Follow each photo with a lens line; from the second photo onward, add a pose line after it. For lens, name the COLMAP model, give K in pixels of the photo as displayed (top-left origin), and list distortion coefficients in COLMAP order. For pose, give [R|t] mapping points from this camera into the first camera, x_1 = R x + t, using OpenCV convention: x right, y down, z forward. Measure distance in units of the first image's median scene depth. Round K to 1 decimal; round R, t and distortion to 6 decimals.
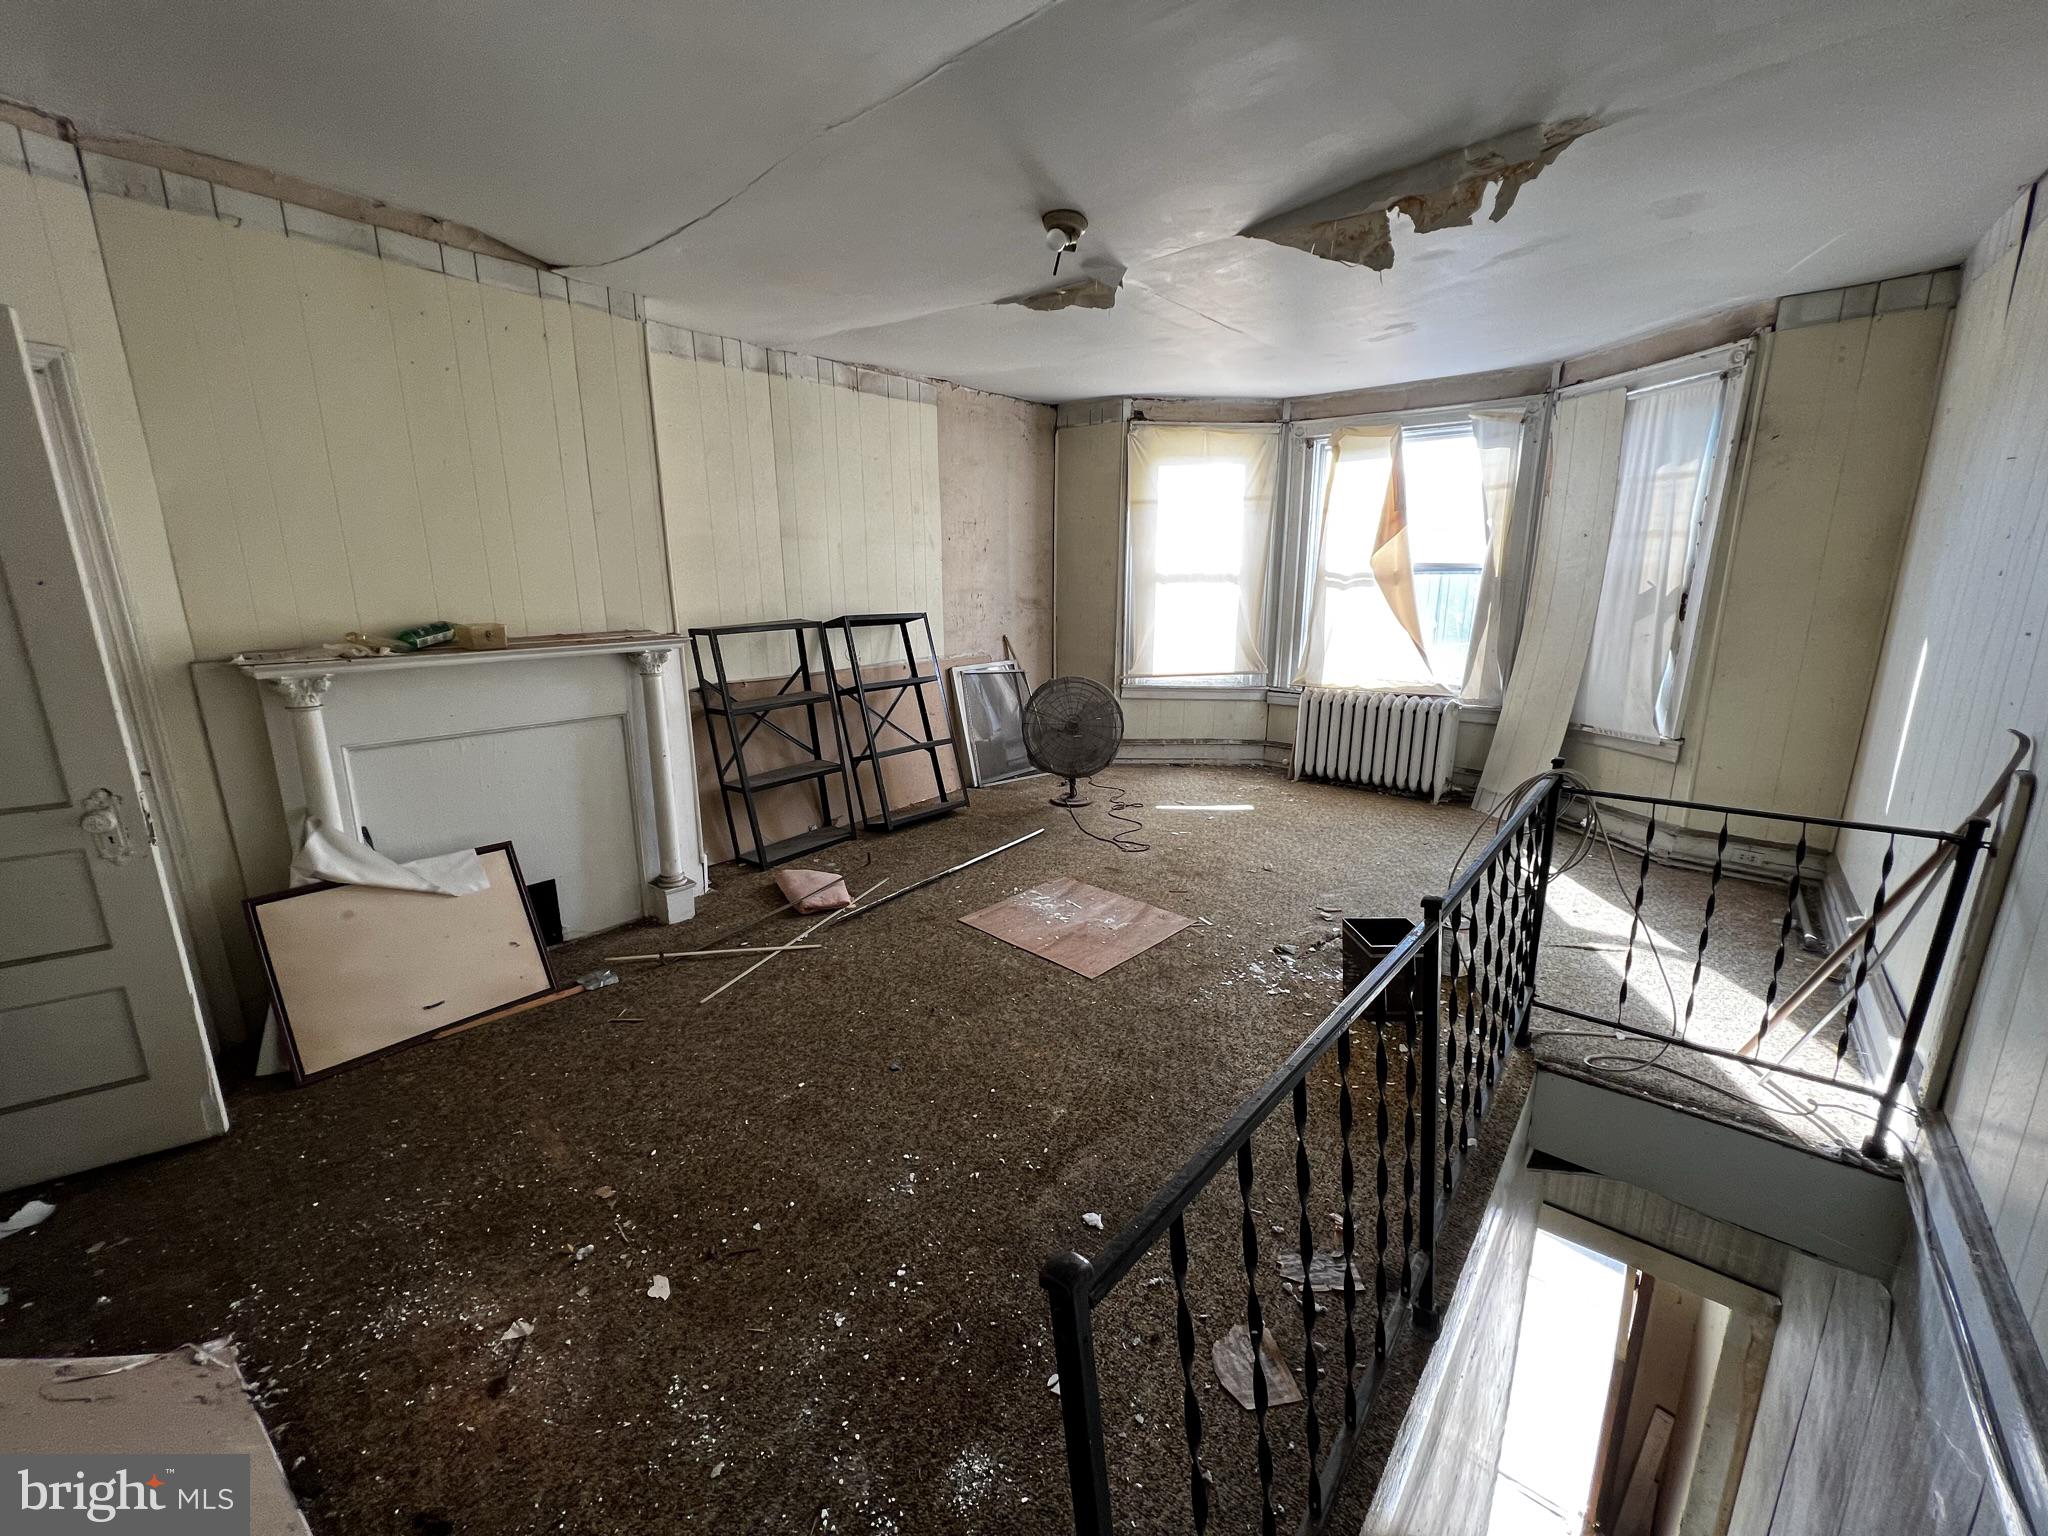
lens RADIAL K [[820.0, 0, 1020.1], [0, 820.0, 764.8], [0, 0, 1]] dist [0.002968, -0.000250]
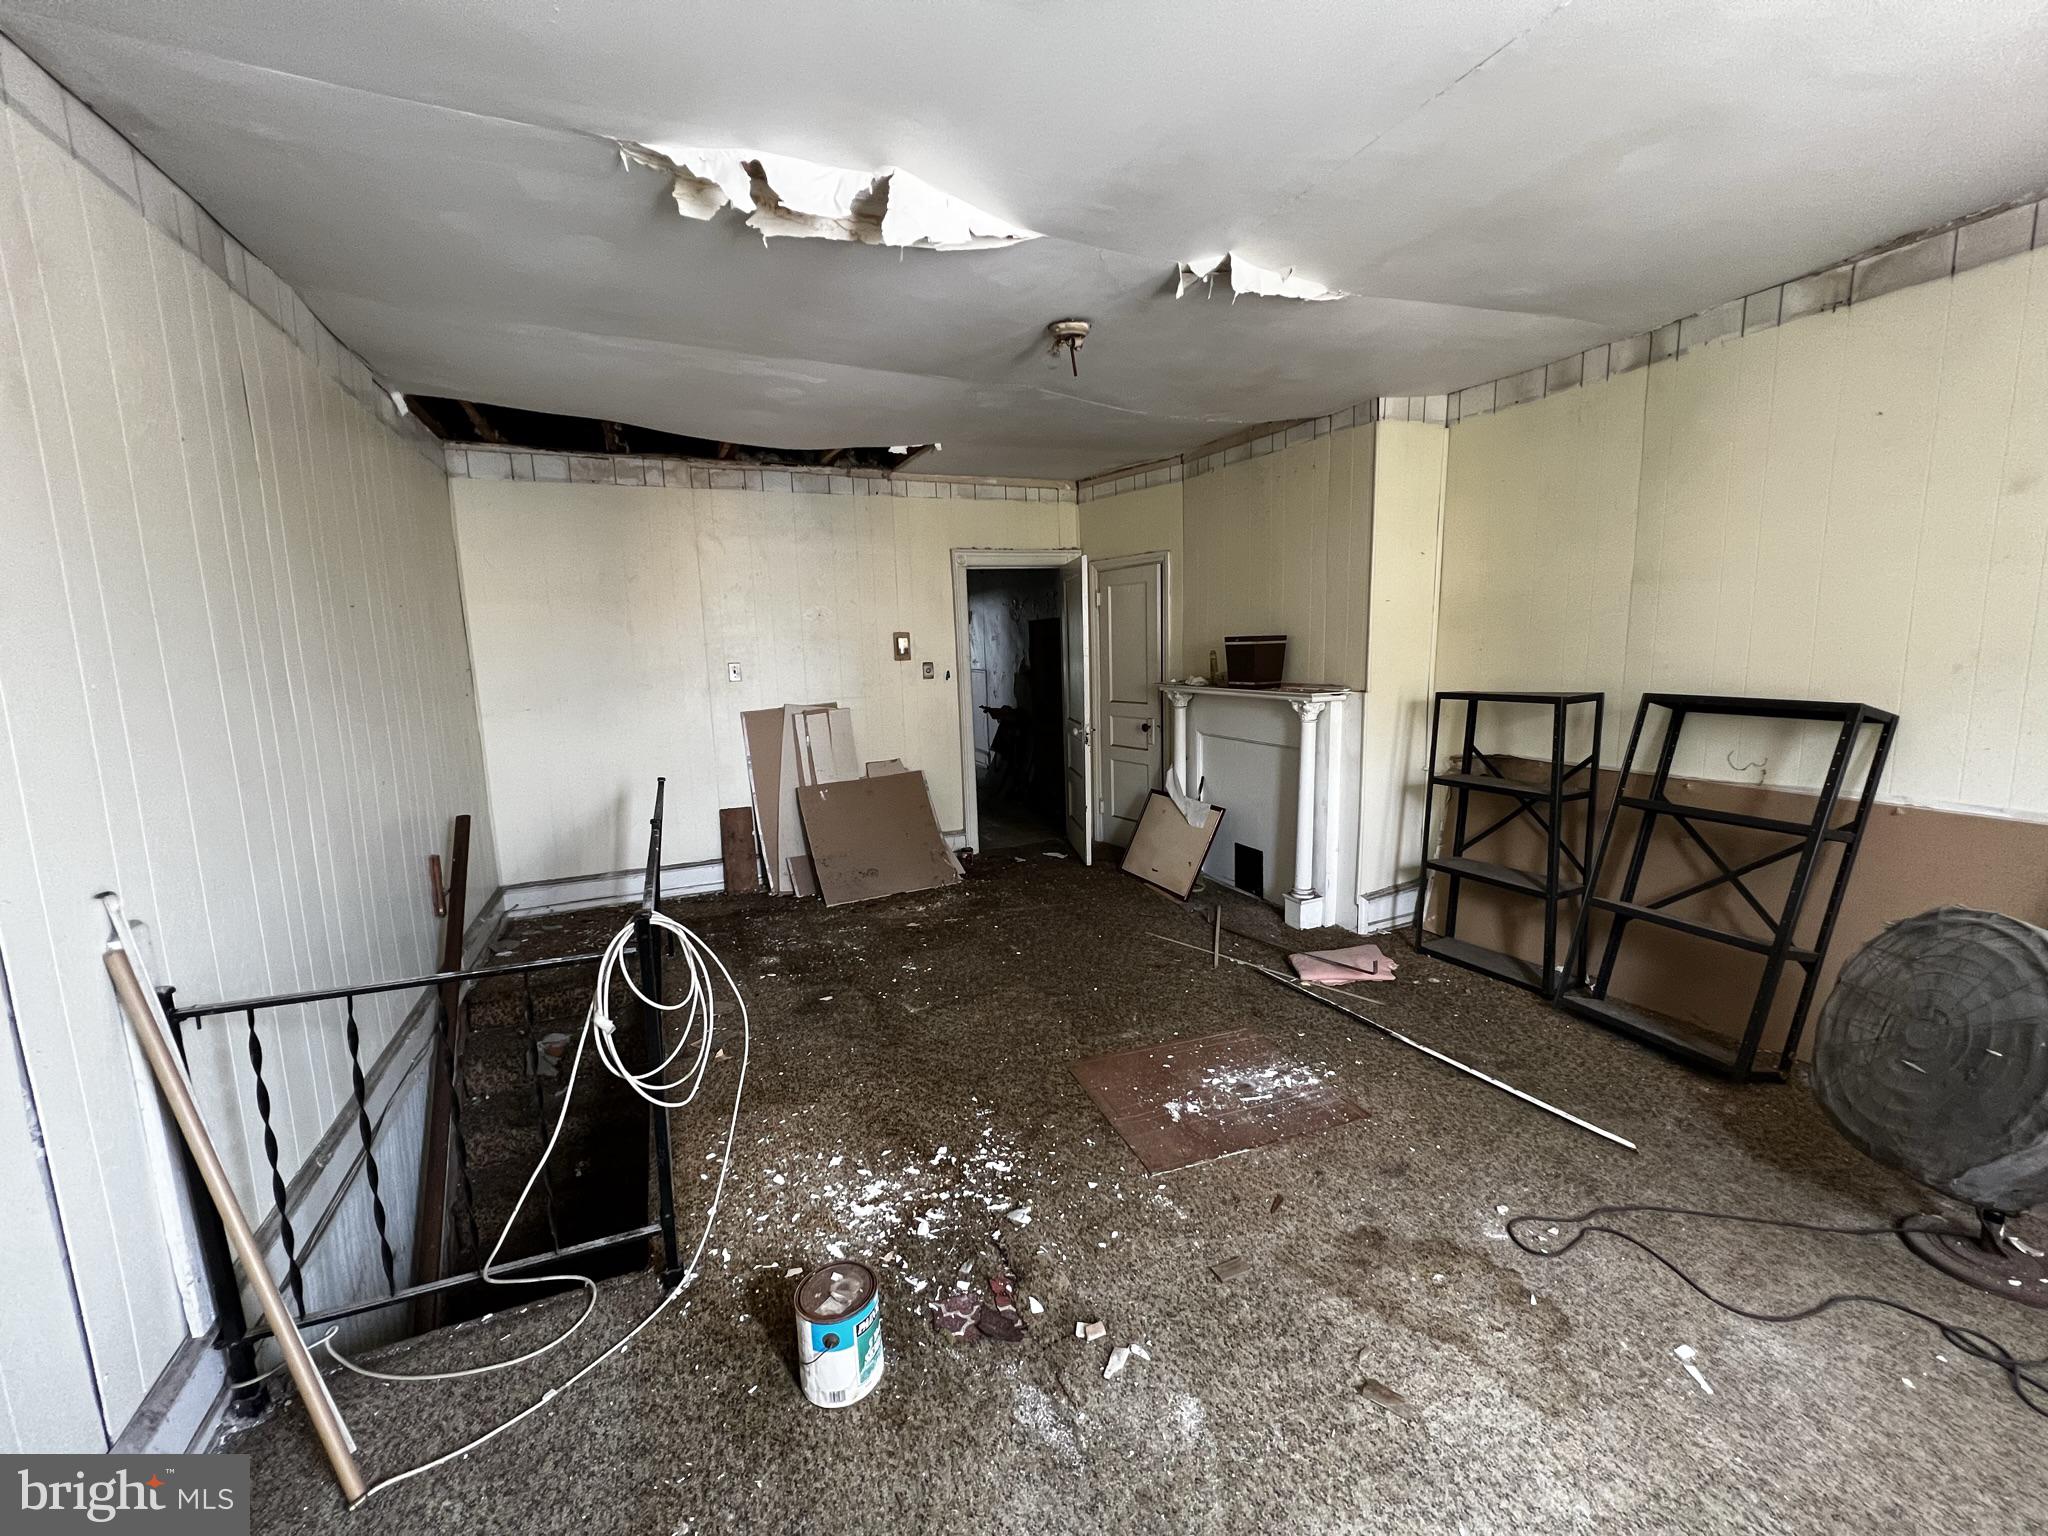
lens RADIAL K [[820.0, 0, 1020.1], [0, 820.0, 764.8], [0, 0, 1]] dist [0.002968, -0.000250]
pose [[-0.445389, 0.149090, -0.882837, 0.710038], [-0.174594, 0.952646, 0.248961, -0.237406], [0.878149, 0.265023, -0.398268, 0.969835]]
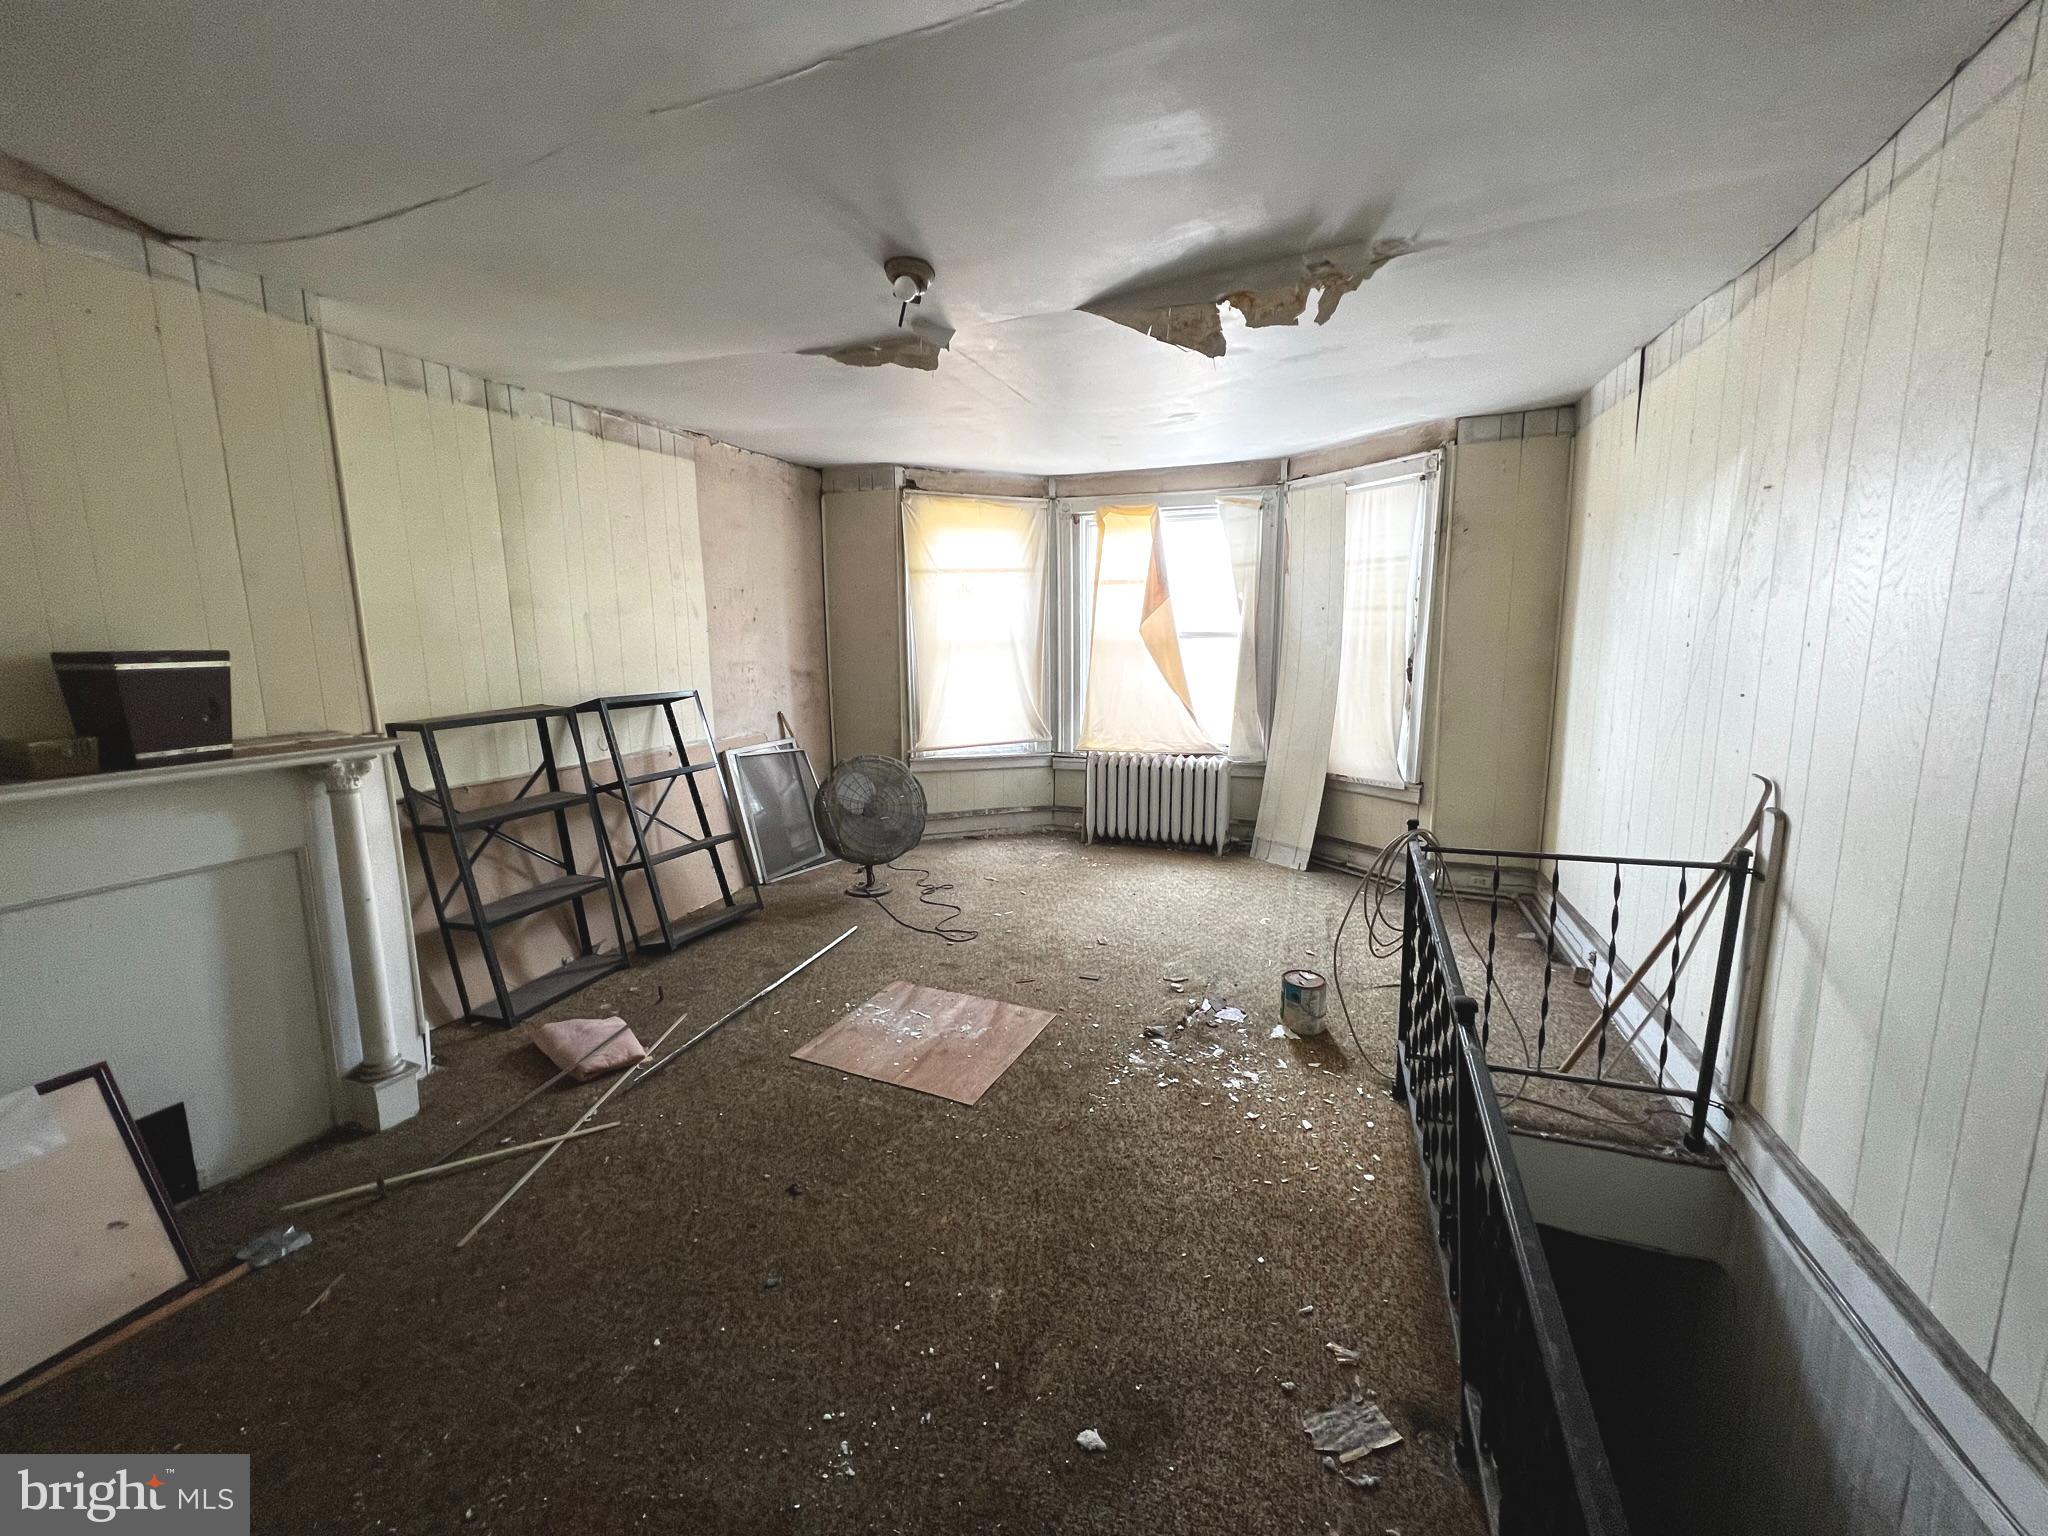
lens RADIAL K [[820.0, 0, 1020.1], [0, 820.0, 764.8], [0, 0, 1]] dist [0.002968, -0.000250]
pose [[0.944286, -0.057467, 0.324071, -0.099373], [0.081684, 0.994752, -0.061615, -0.033288], [-0.318829, 0.084653, 0.944024, 0.095847]]
